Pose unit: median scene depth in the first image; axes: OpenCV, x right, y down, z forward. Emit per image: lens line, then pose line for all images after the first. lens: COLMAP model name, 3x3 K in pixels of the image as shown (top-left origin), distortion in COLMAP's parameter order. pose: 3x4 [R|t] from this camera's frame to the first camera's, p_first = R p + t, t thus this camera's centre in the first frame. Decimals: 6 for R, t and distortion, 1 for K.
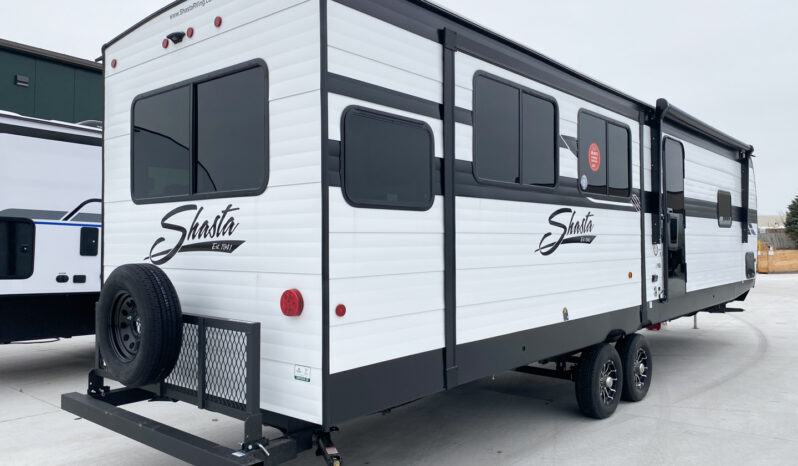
lens RADIAL K [[620.9, 0, 398.7], [0, 620.9, 231.9], [0, 0, 1]] dist [0.020987, -0.041664]
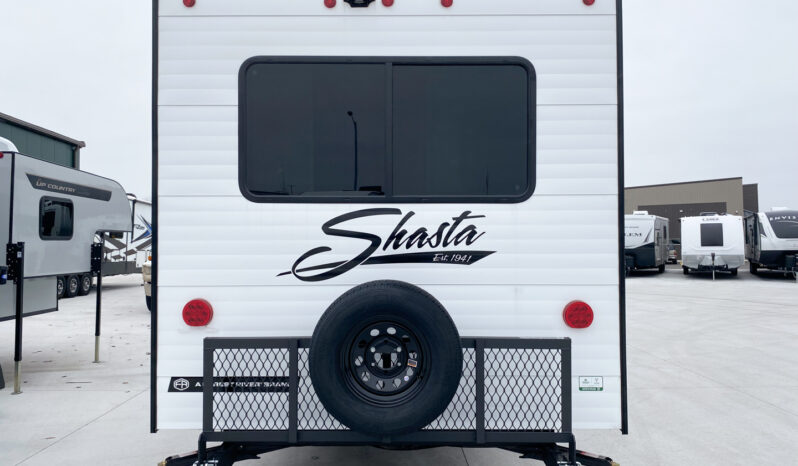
lens RADIAL K [[620.9, 0, 398.5], [0, 620.9, 233.7], [0, 0, 1]] dist [0.020987, -0.041664]
pose [[0.801011, 0.003366, 0.598640, -0.883139], [-0.012254, 0.999867, 0.010776, -0.019427], [-0.598524, -0.015967, 0.800946, 0.335667]]
